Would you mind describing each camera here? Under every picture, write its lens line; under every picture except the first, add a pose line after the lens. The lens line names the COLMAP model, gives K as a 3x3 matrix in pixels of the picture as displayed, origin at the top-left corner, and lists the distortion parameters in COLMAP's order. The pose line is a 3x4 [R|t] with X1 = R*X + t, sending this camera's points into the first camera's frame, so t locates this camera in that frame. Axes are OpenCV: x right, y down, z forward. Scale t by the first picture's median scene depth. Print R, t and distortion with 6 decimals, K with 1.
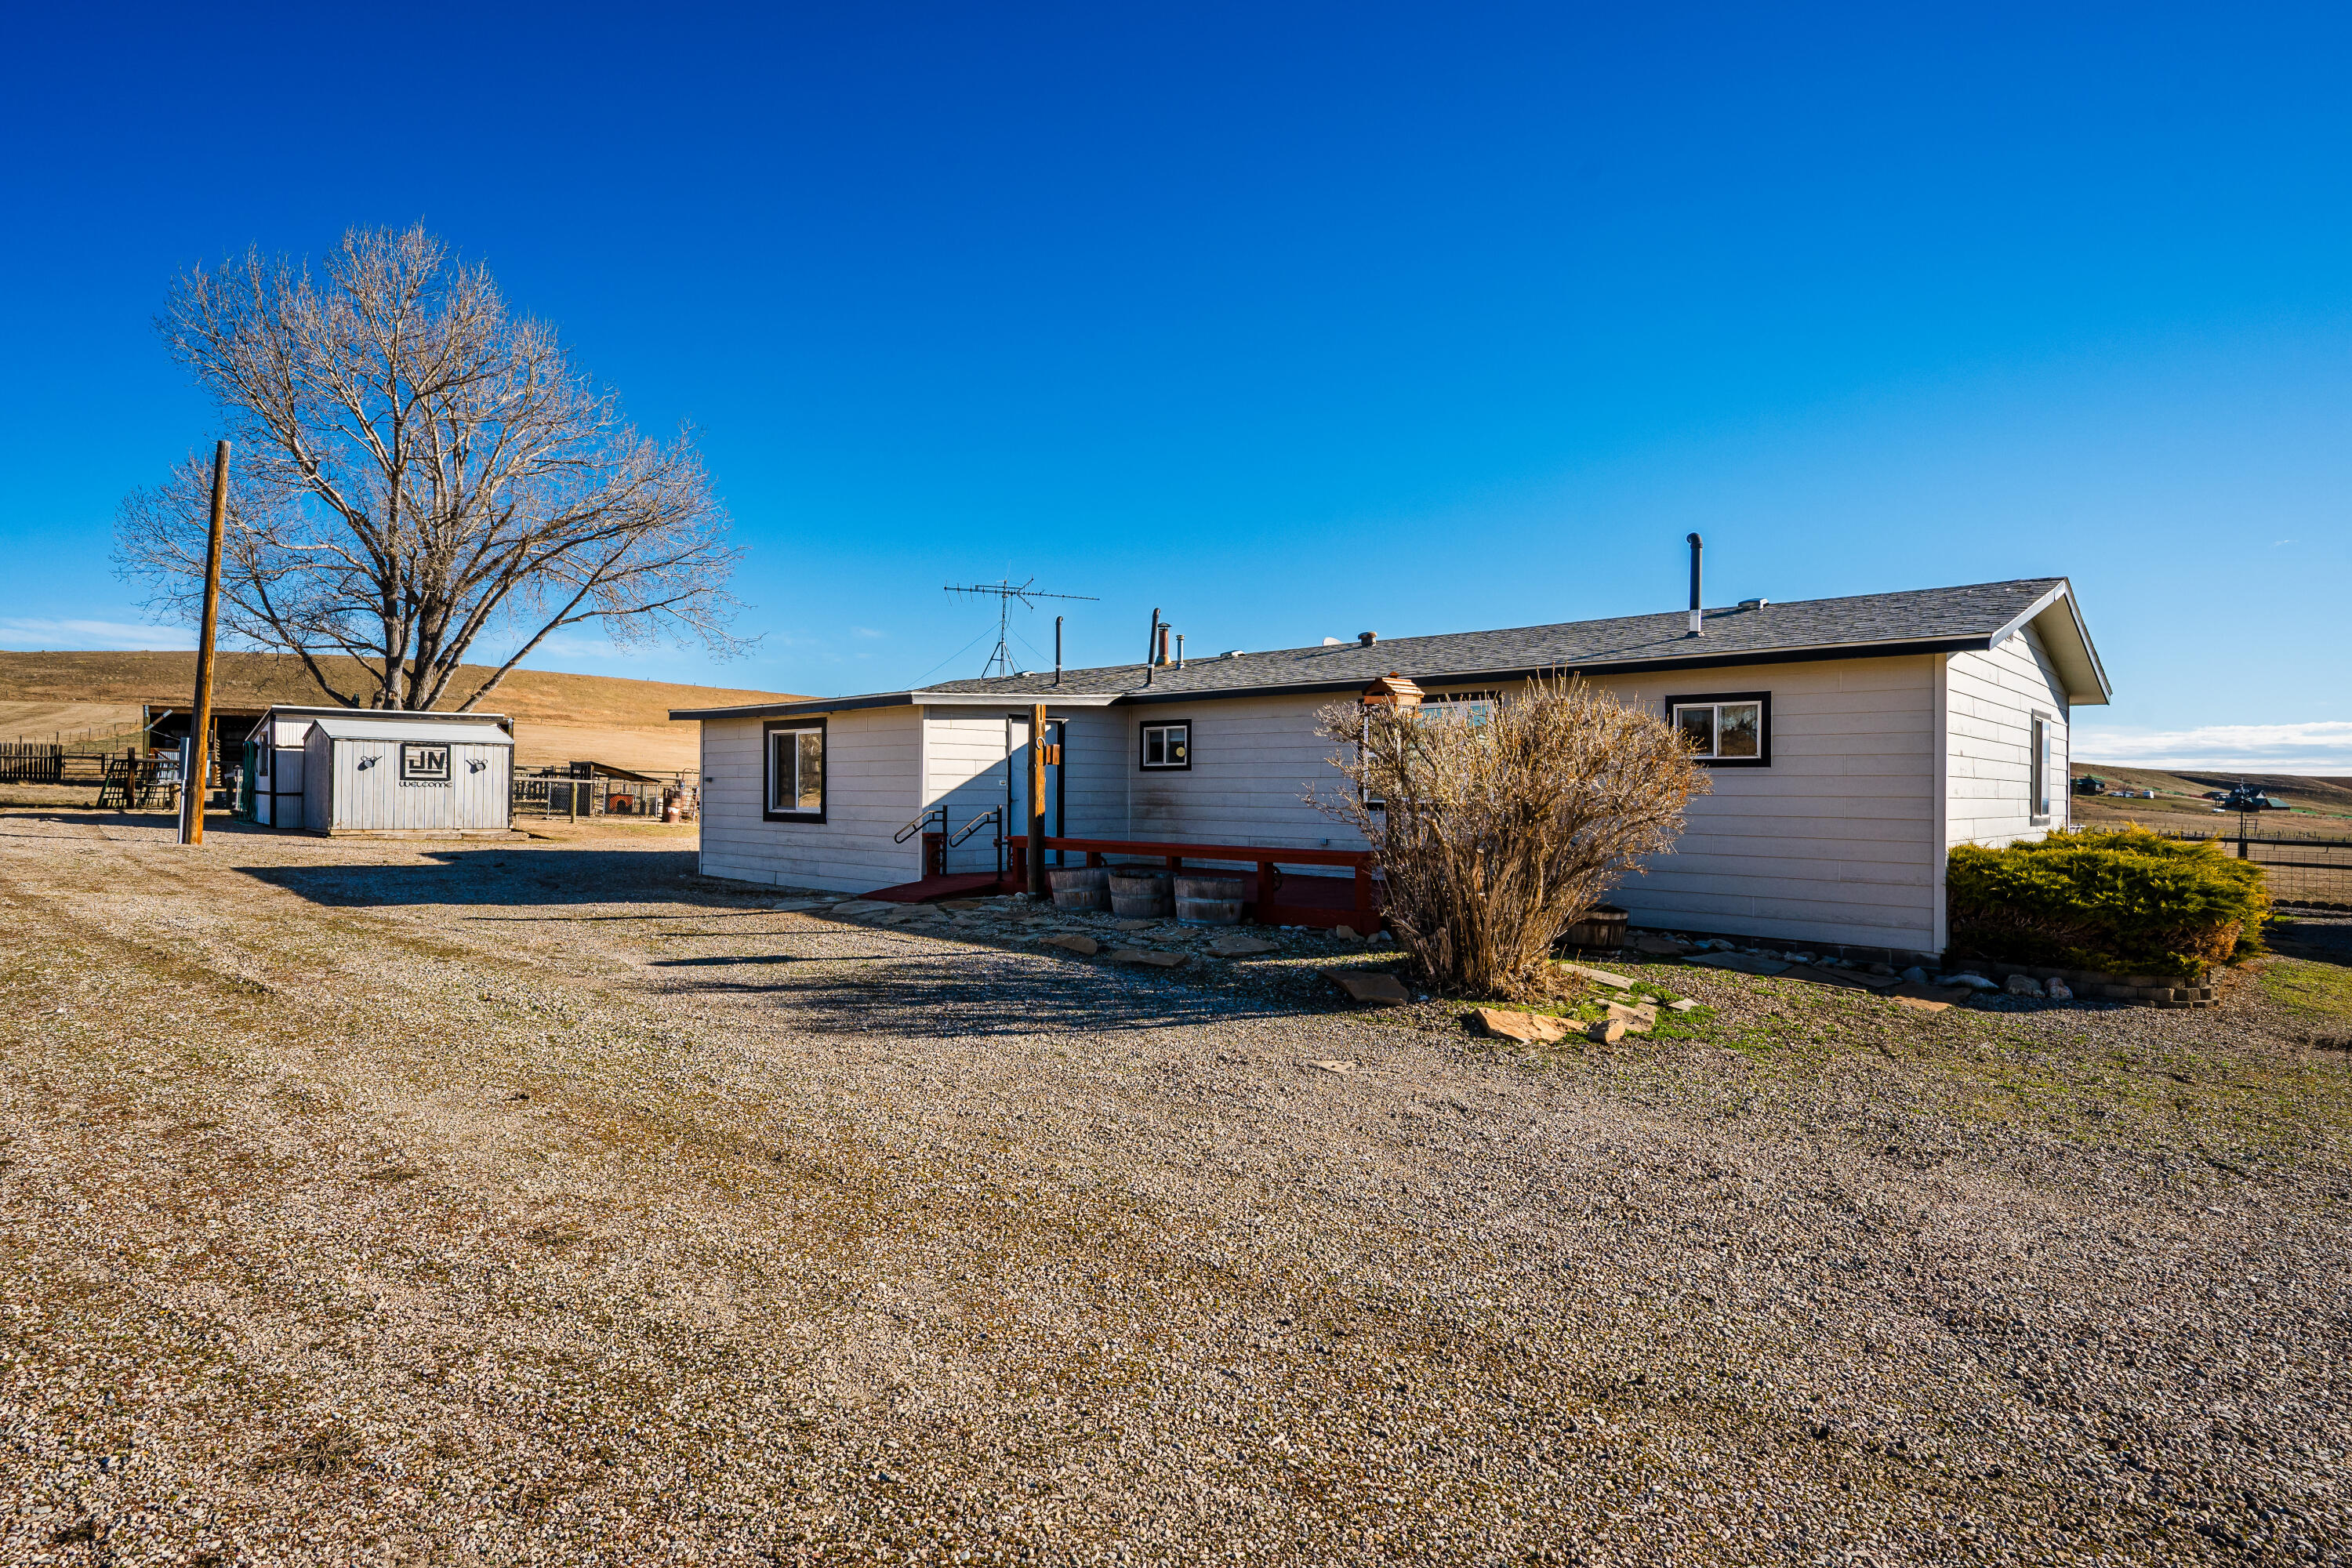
lens RADIAL K [[1205.3, 0, 1176.0], [0, 1205.3, 784.0], [0, 0, 1]] dist [0.002809, 0.000429]
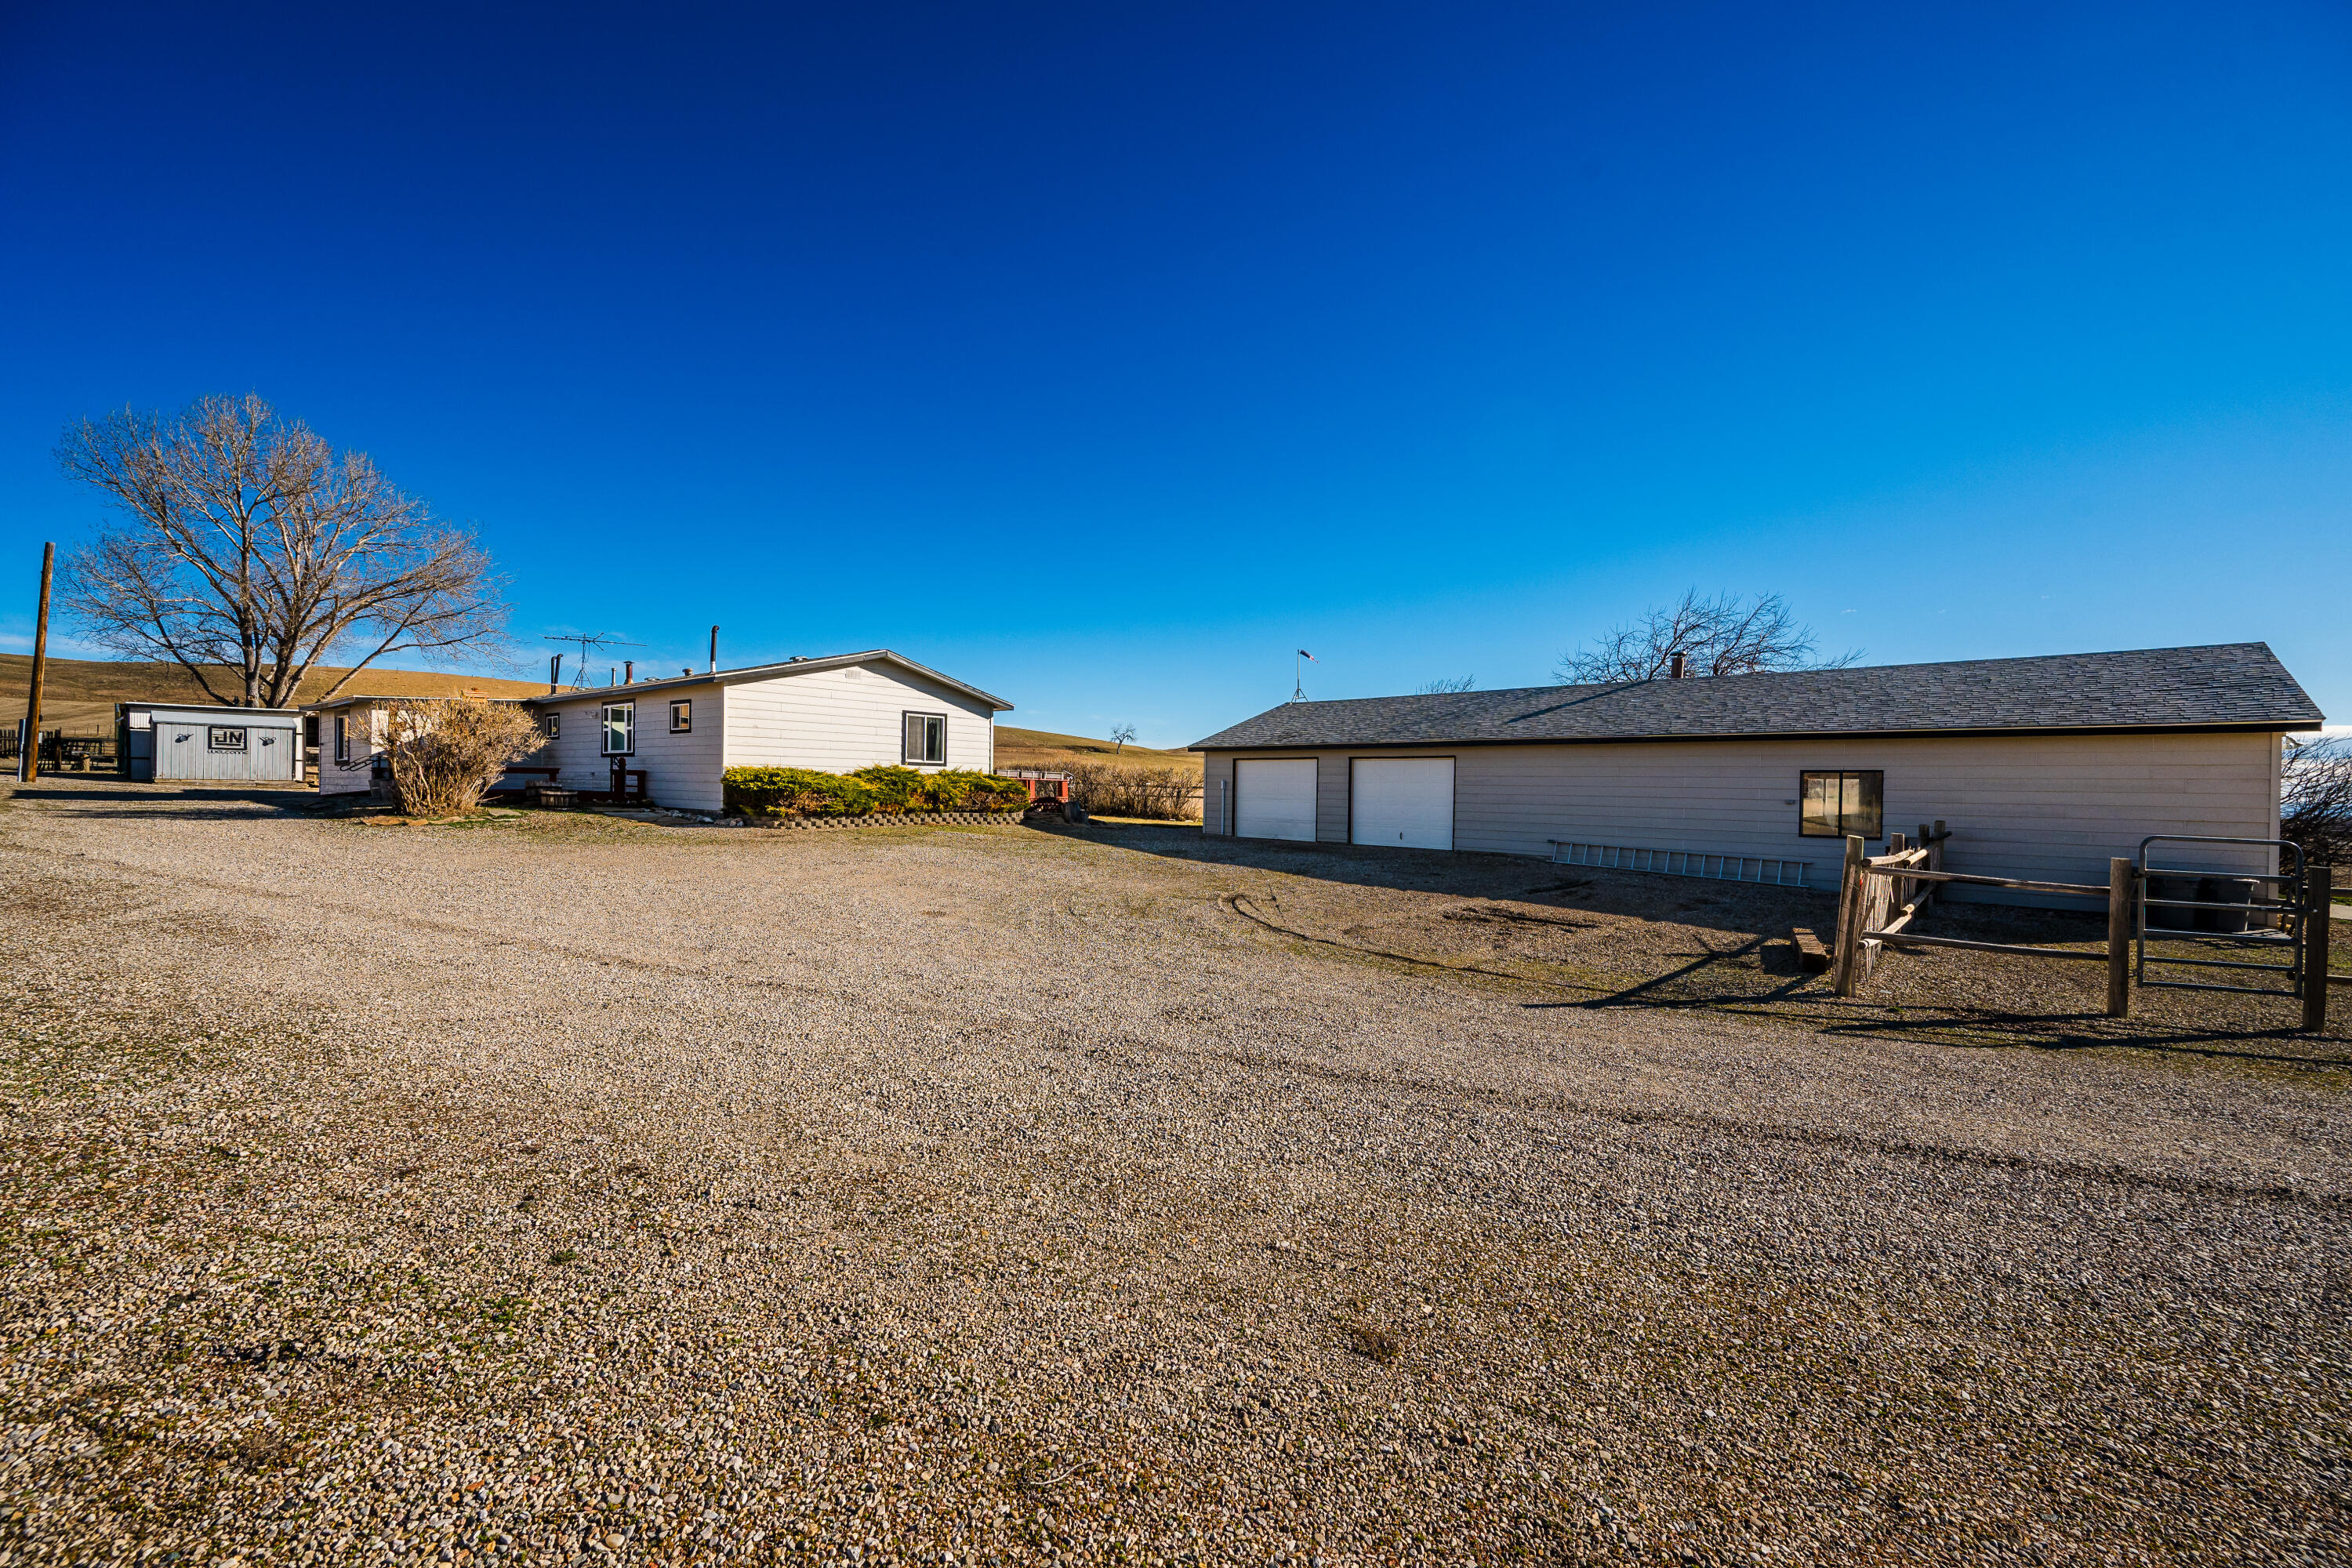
lens RADIAL K [[918.1, 0, 1190.4], [0, 918.1, 782.5], [0, 0, 1]] dist [0.001136, 0.000239]
pose [[0.995177, 0.004398, 0.097999, 0.486032], [-0.004910, 0.999976, 0.004980, 0.025692], [-0.097974, -0.005437, 0.995174, -0.313907]]
